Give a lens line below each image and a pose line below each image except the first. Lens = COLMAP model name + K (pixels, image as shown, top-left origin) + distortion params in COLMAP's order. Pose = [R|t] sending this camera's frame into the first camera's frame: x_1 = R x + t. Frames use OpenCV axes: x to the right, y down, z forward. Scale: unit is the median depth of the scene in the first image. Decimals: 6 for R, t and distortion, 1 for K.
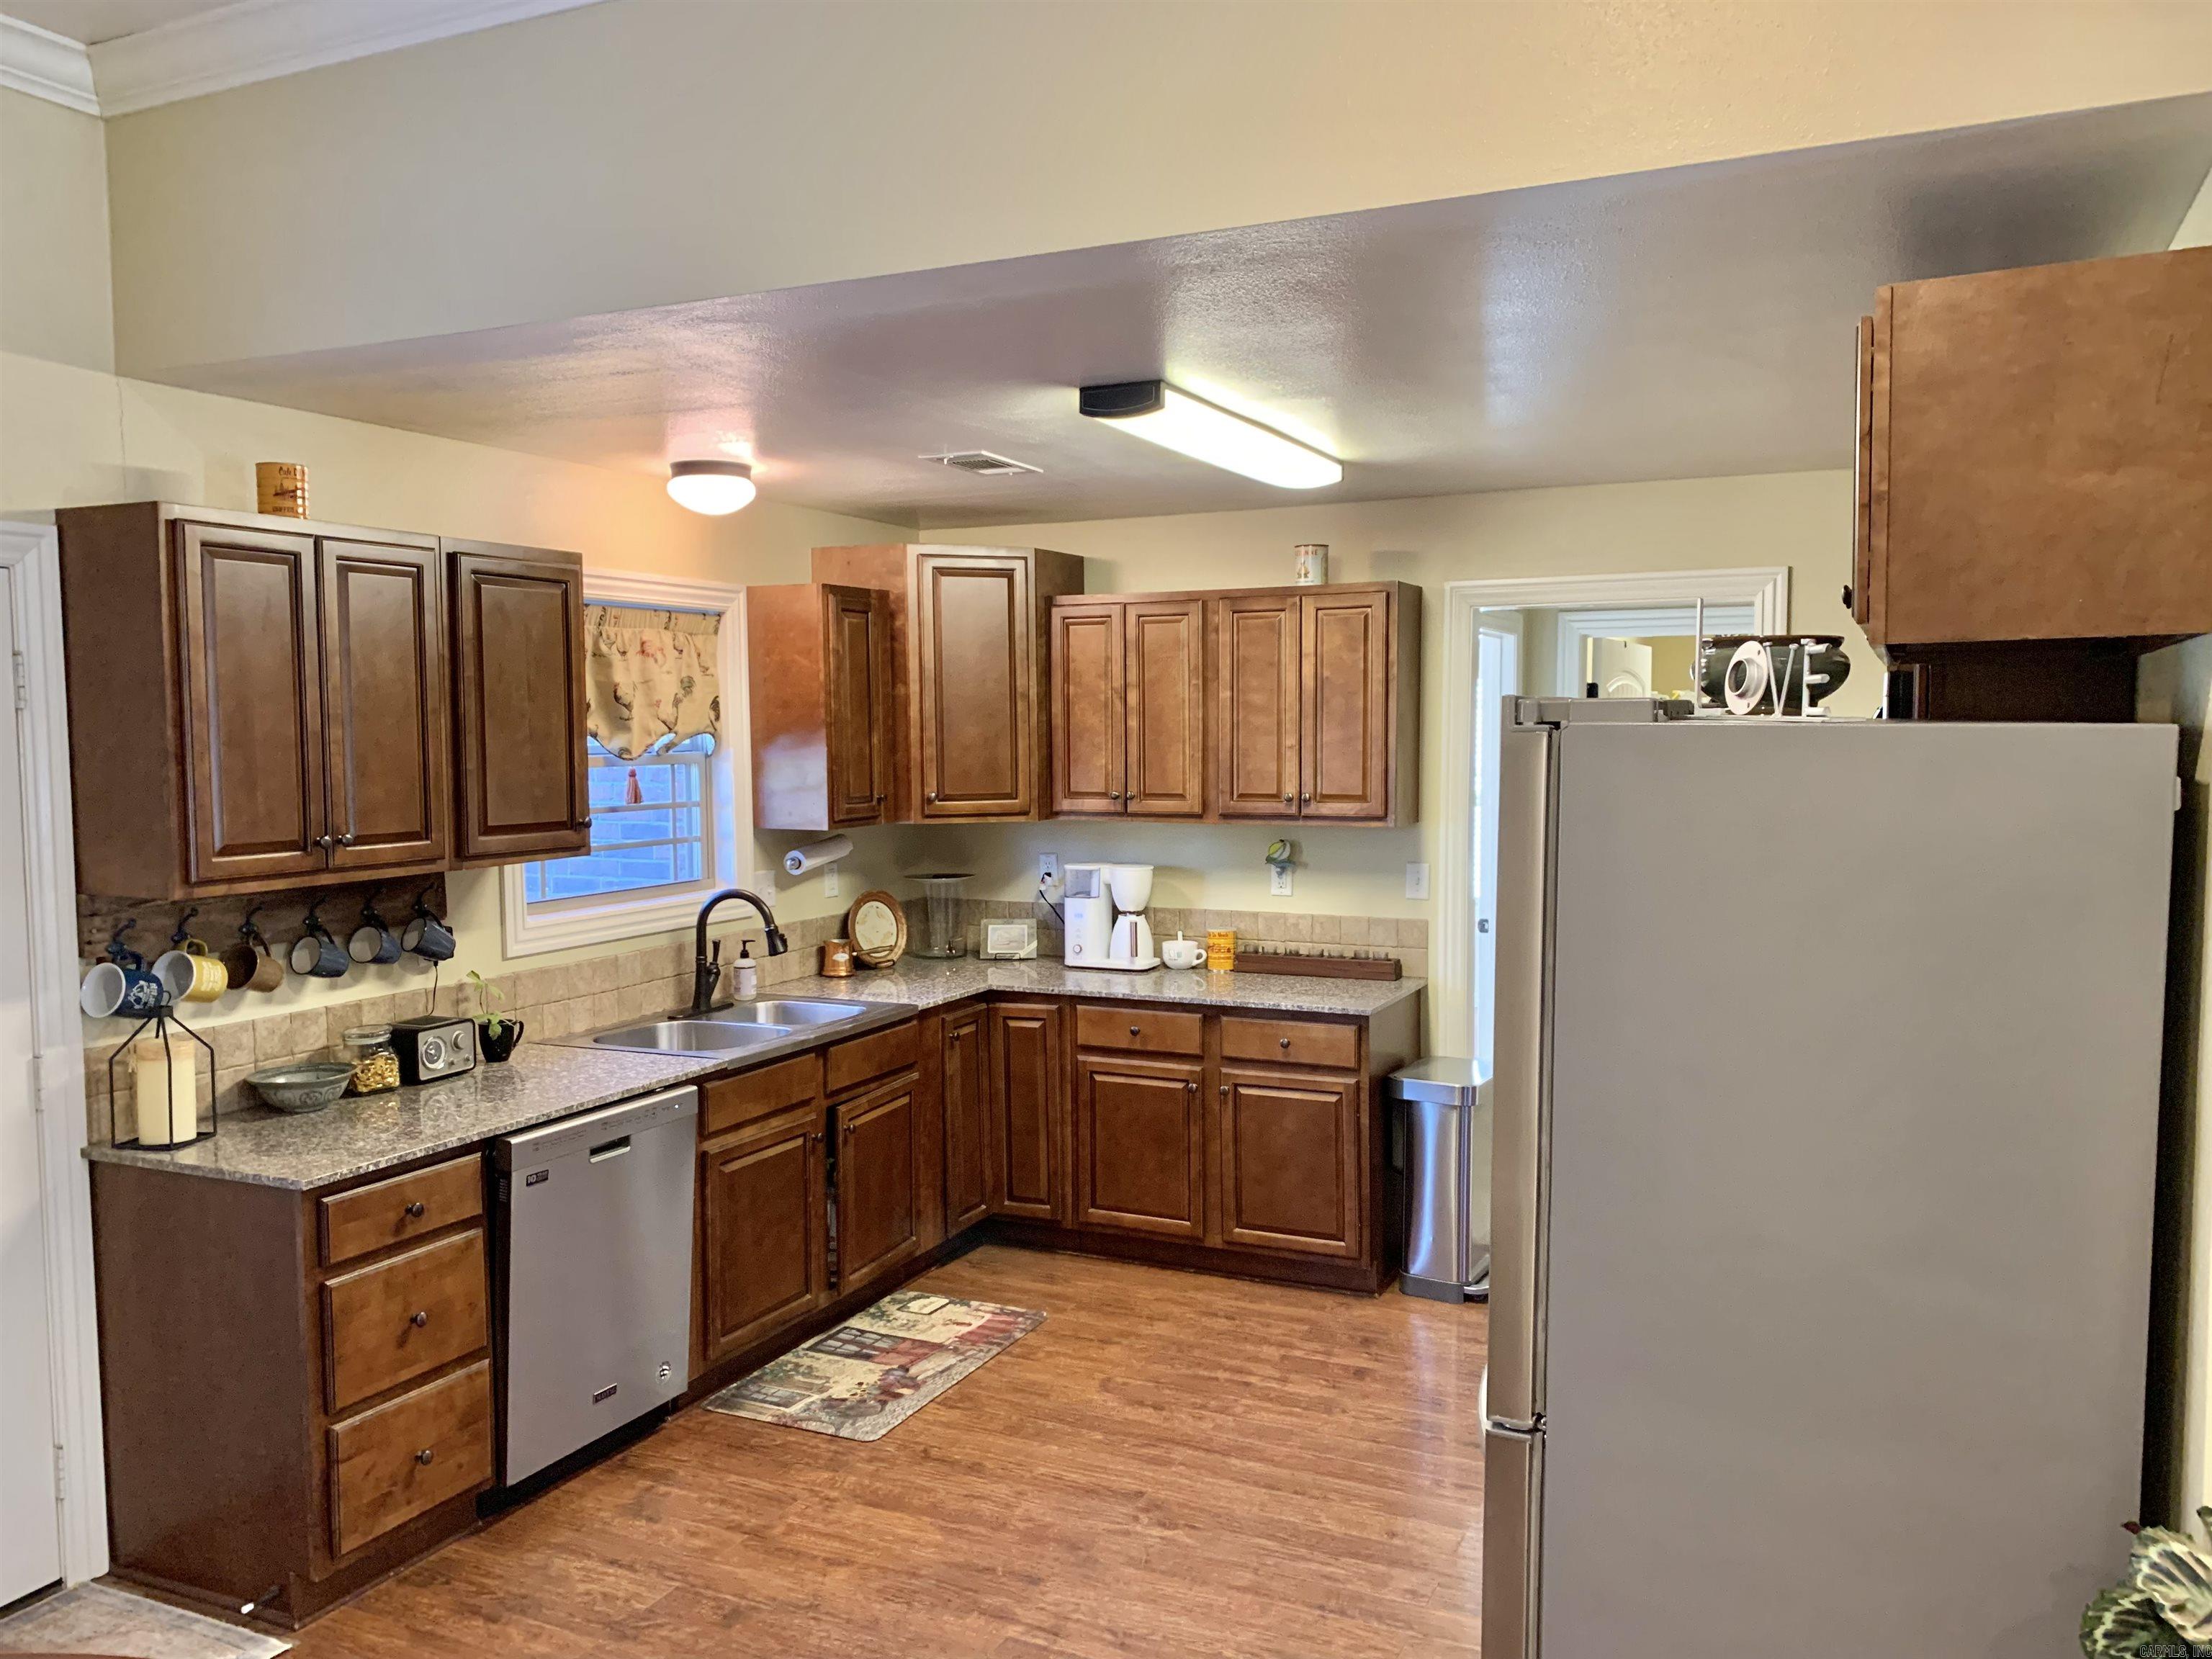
lens RADIAL K [[1688.0, 0, 1110.4], [0, 1688.0, 836.0], [0, 0, 1]] dist [0.043506, -0.054520]
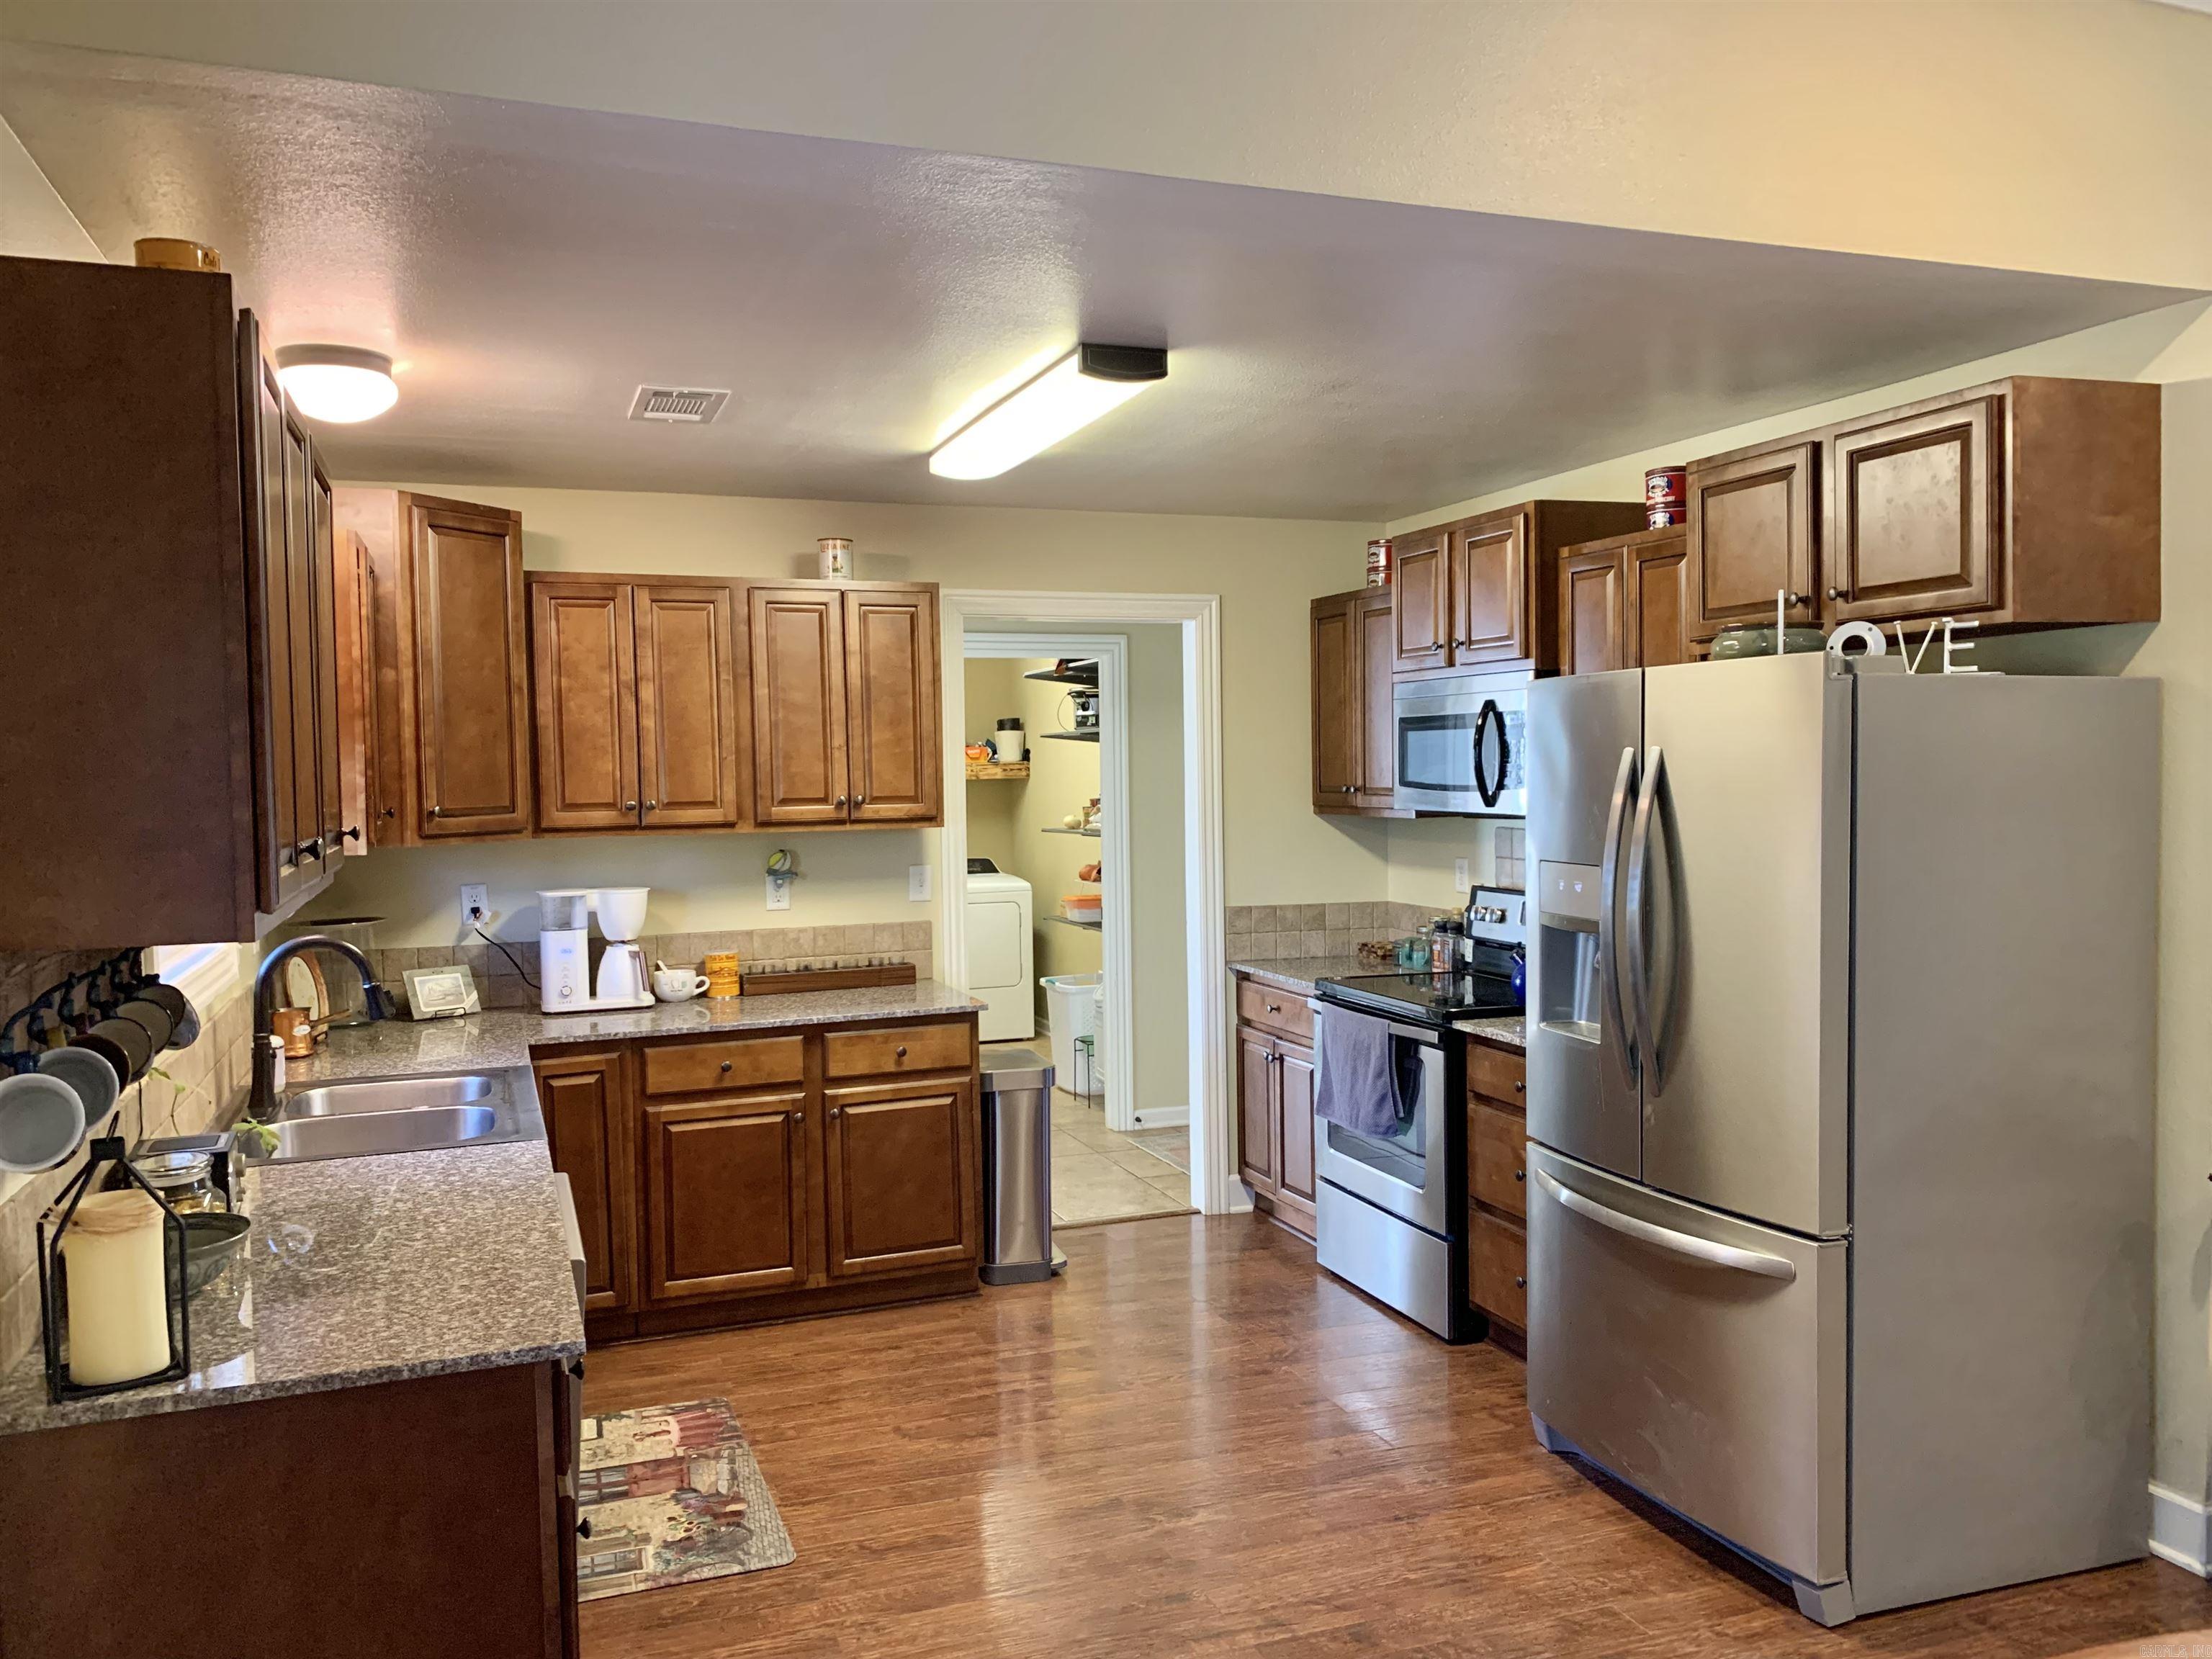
lens RADIAL K [[1688.0, 0, 1109.0], [0, 1688.0, 847.4], [0, 0, 1]] dist [0.043506, -0.054520]
pose [[0.700540, -0.040026, 0.712490, -0.534092], [0.060027, 0.998192, -0.002944, 0.017780], [-0.711084, 0.044831, 0.701676, 0.255252]]
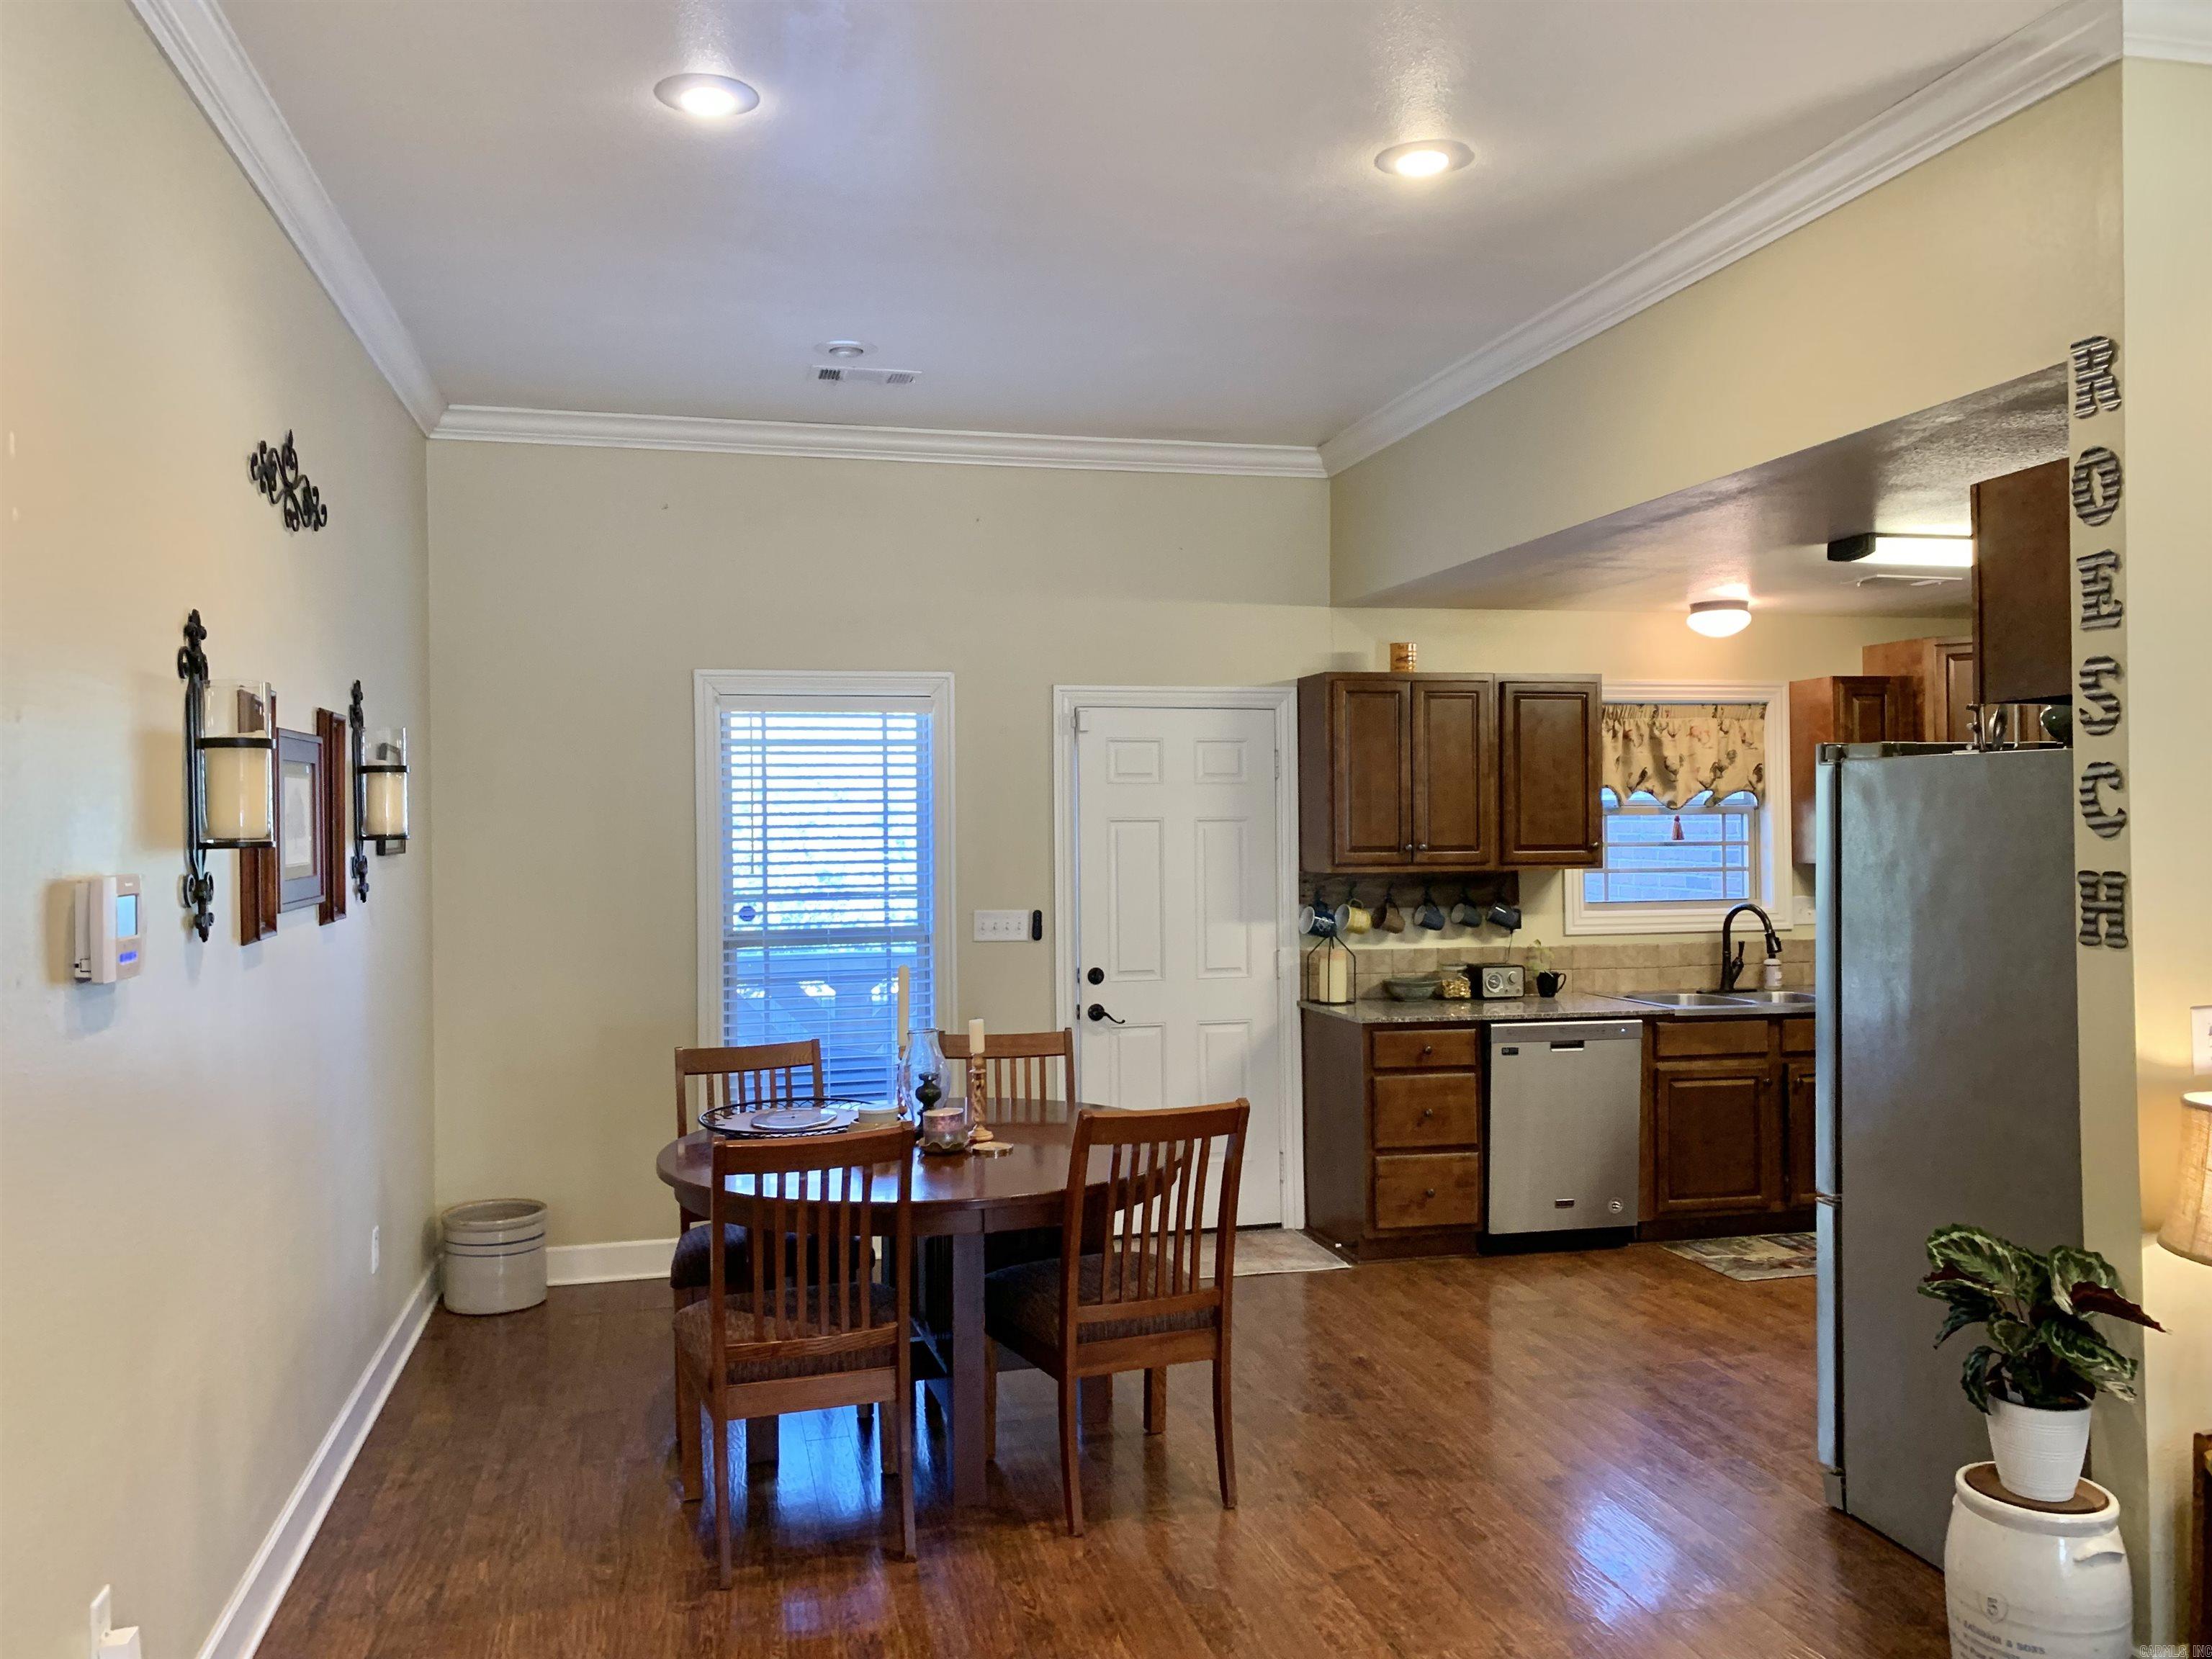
lens RADIAL K [[1688.0, 0, 1063.6], [0, 1688.0, 790.2], [0, 0, 1]] dist [0.043506, -0.054520]
pose [[0.611589, -0.016261, -0.791009, 0.561816], [-0.047045, 0.997272, -0.056876, 0.047000], [0.789776, 0.071998, 0.609156, -0.300571]]
